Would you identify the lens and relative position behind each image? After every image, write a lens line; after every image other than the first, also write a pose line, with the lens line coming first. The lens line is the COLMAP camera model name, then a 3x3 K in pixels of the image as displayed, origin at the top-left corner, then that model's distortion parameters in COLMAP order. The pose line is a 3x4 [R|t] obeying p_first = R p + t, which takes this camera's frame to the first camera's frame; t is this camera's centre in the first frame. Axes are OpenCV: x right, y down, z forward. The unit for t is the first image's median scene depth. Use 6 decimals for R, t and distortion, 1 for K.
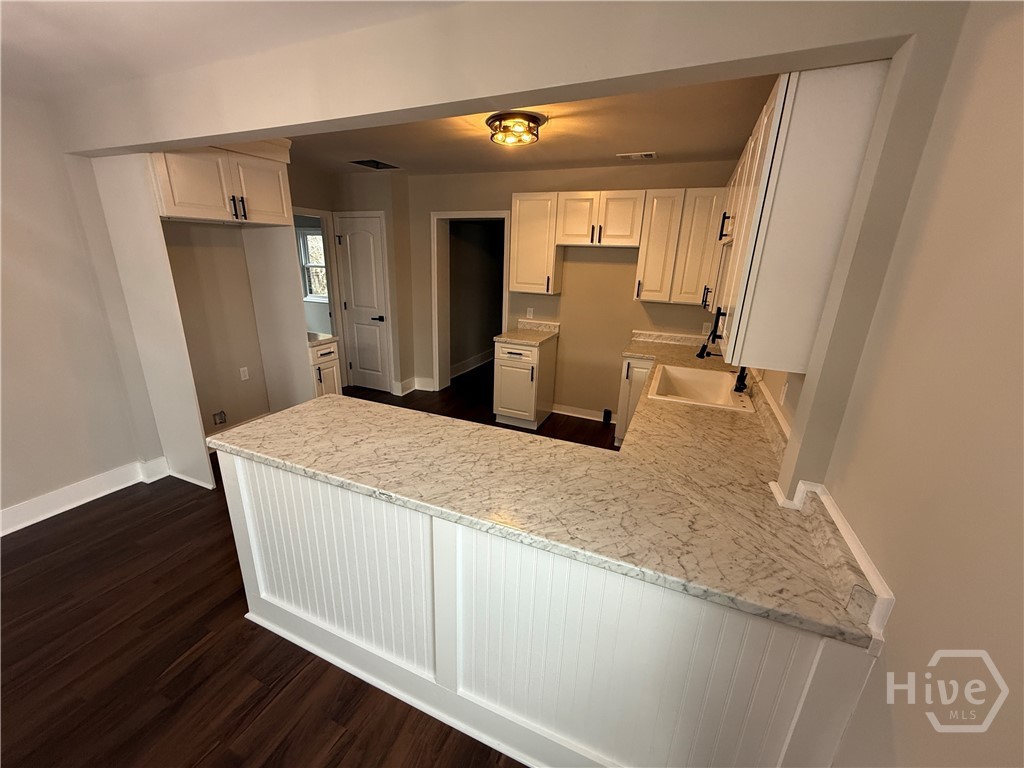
lens RADIAL K [[408.5, 0, 509.5], [0, 408.5, 384.2], [0, 0, 1]] dist [-0.001693, -0.000197]
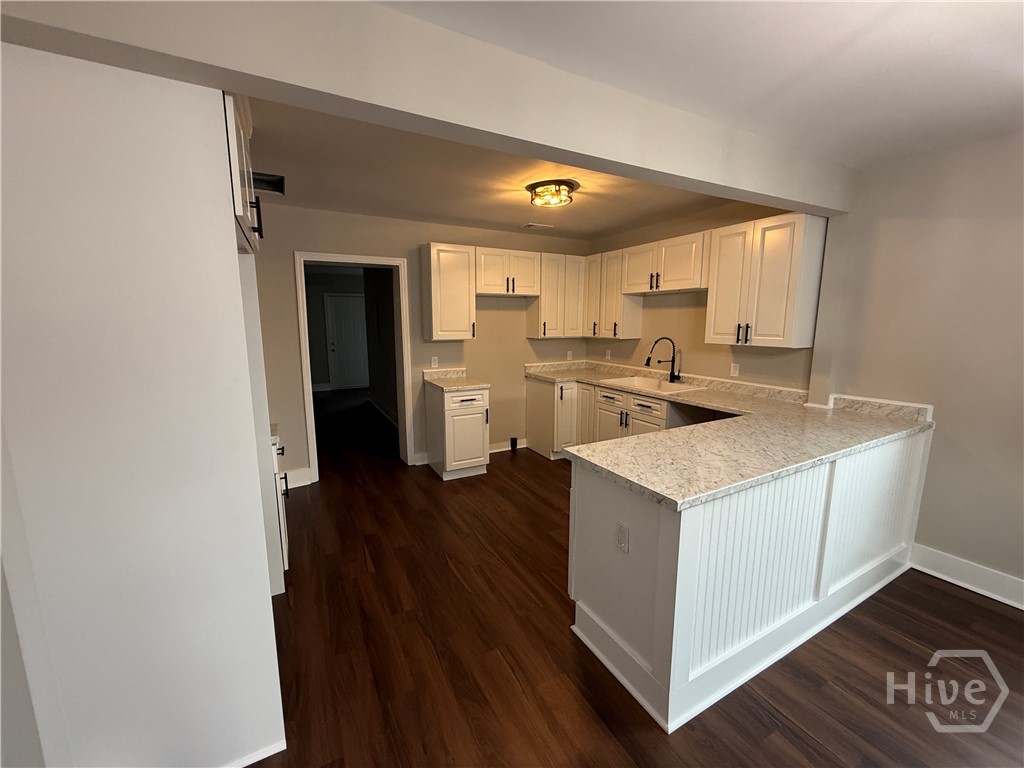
lens RADIAL K [[408.5, 0, 510.4], [0, 408.5, 383.8], [0, 0, 1]] dist [-0.001693, -0.000197]
pose [[0.620774, -0.152426, 0.769029, -0.726110], [0.254814, 0.966888, -0.014047, -0.079828], [-0.741424, 0.204679, 0.639059, 0.317904]]
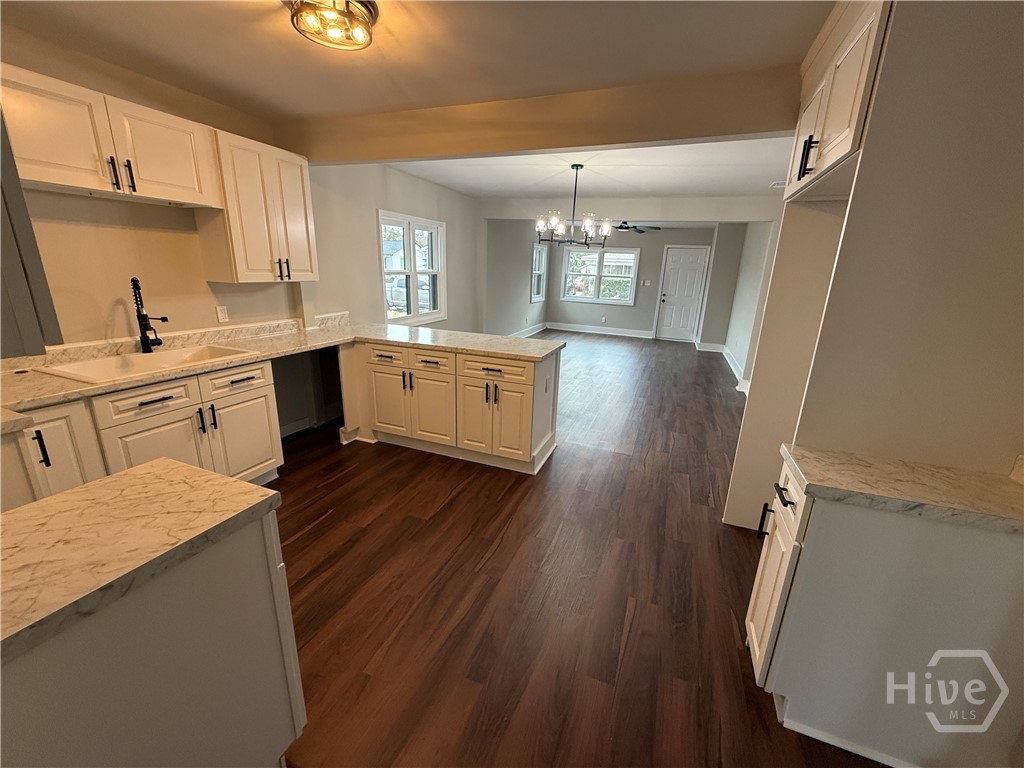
lens RADIAL K [[408.5, 0, 509.8], [0, 408.5, 385.2], [0, 0, 1]] dist [-0.001693, -0.000197]
pose [[-0.997798, -0.051619, -0.041645, -0.306672], [-0.066014, 0.833592, 0.548422, -0.294688], [0.006406, 0.549963, -0.835164, 1.081708]]
